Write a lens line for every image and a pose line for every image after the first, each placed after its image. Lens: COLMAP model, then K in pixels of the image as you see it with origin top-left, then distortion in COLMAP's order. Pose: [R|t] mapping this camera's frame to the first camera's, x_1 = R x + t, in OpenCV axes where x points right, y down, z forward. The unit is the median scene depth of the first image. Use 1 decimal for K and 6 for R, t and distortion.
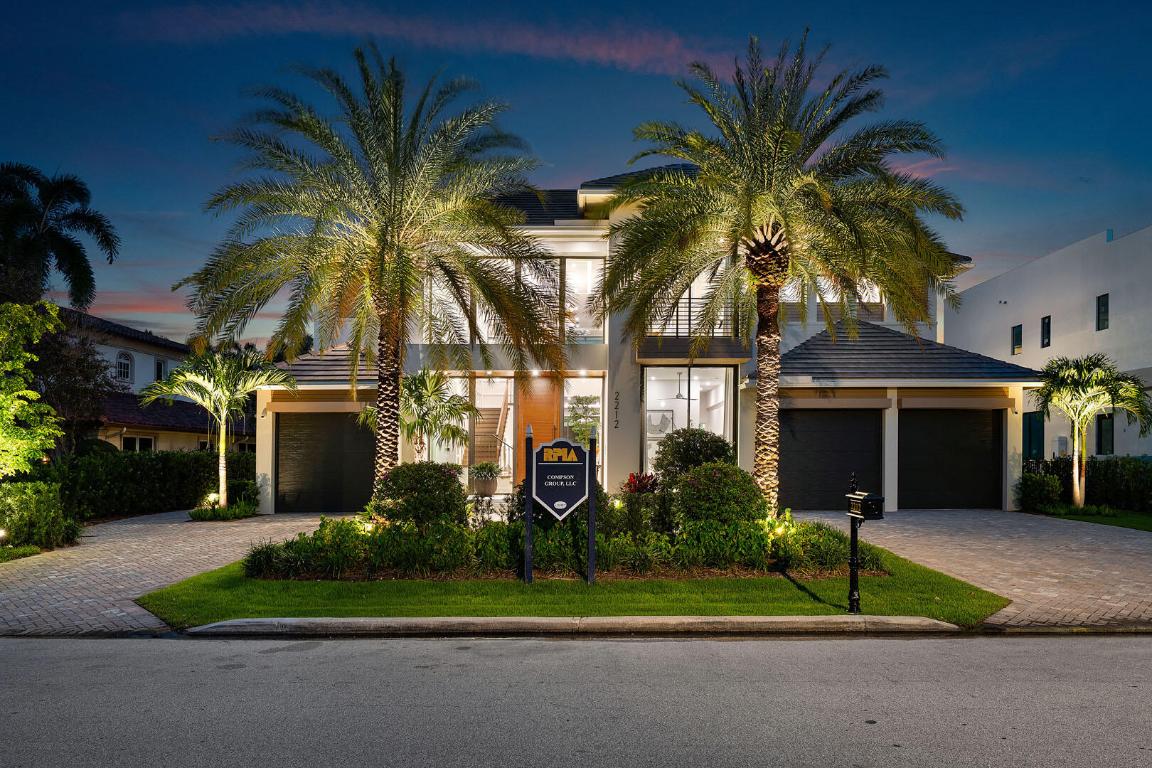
lens RADIAL K [[726.6, 0, 576.1], [0, 726.6, 384.0], [0, 0, 1]] dist [-0.001009, 0.001661]
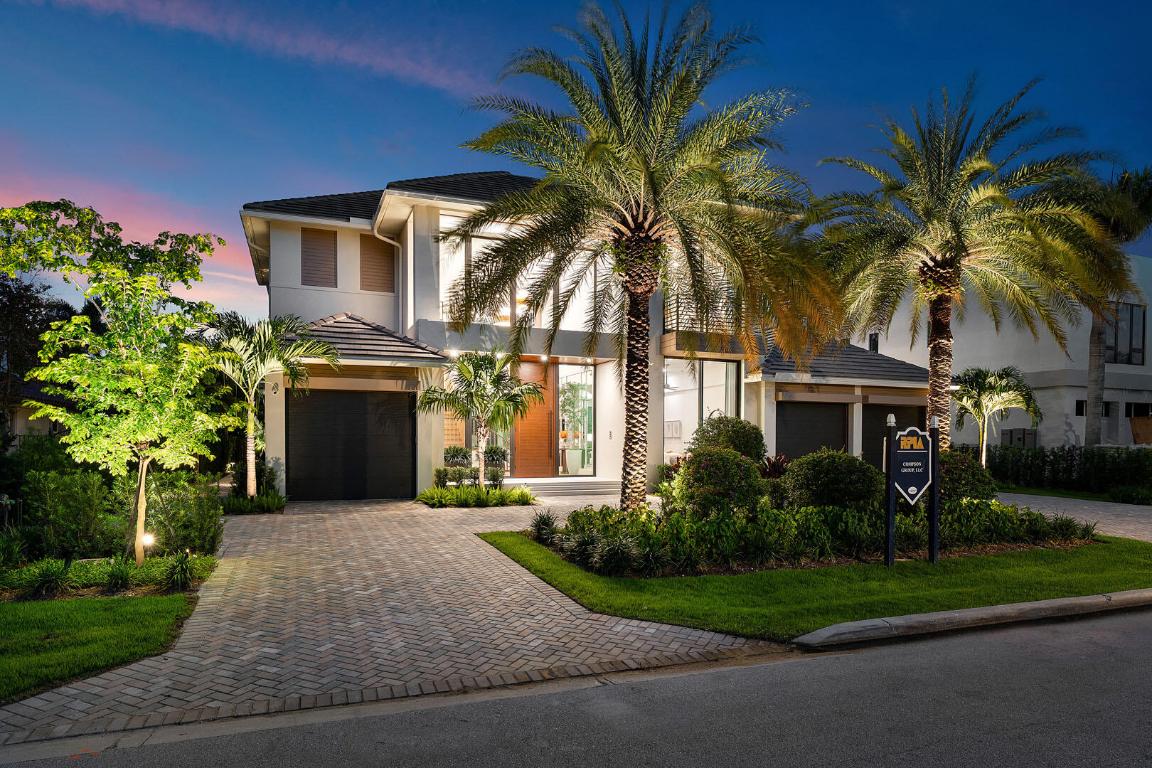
lens RADIAL K [[666.9, 0, 576.0], [0, 666.9, 385.2], [0, 0, 1]] dist [-0.001068, -0.000323]
pose [[0.938768, 0.036994, 0.342558, -0.401498], [-0.043542, 0.998986, 0.011443, 0.012016], [-0.341787, -0.025658, 0.939427, 0.129179]]
